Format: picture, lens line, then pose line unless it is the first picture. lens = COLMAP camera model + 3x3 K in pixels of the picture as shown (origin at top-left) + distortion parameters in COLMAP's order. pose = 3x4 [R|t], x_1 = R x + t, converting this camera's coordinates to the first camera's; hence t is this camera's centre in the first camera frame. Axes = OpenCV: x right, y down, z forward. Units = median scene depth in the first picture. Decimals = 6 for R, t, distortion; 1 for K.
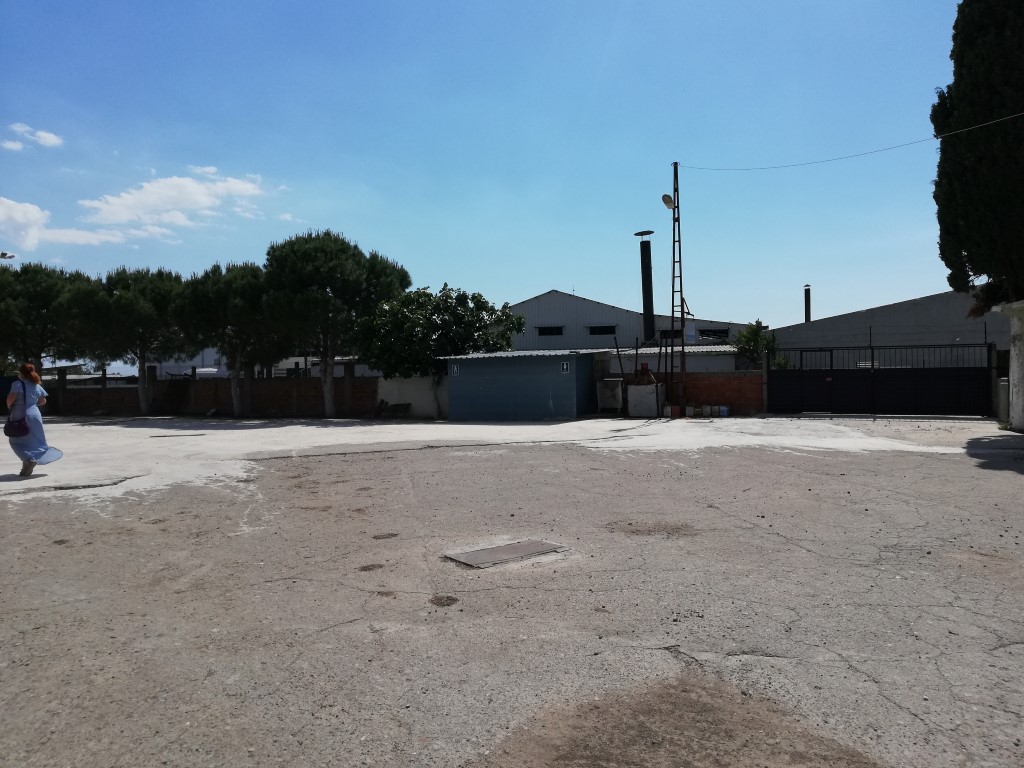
lens RADIAL K [[810.8, 0, 512.0], [0, 810.8, 384.0], [0, 0, 1]] dist [0.000245, 0.001657]
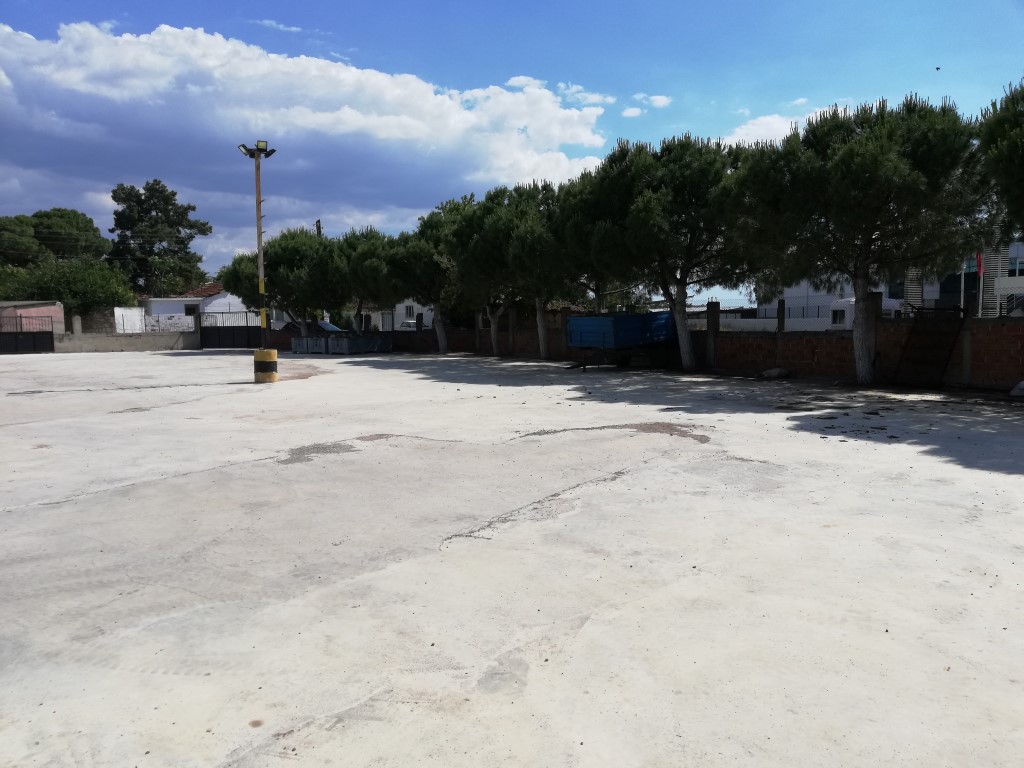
lens RADIAL K [[803.0, 0, 512.0], [0, 803.0, 384.0], [0, 0, 1]] dist [0.003358, 0.001024]
pose [[0.764824, 0.045992, -0.642596, -0.288296], [0.013721, 0.996059, 0.087621, -0.012462], [0.644093, -0.075831, 0.761179, 0.439827]]
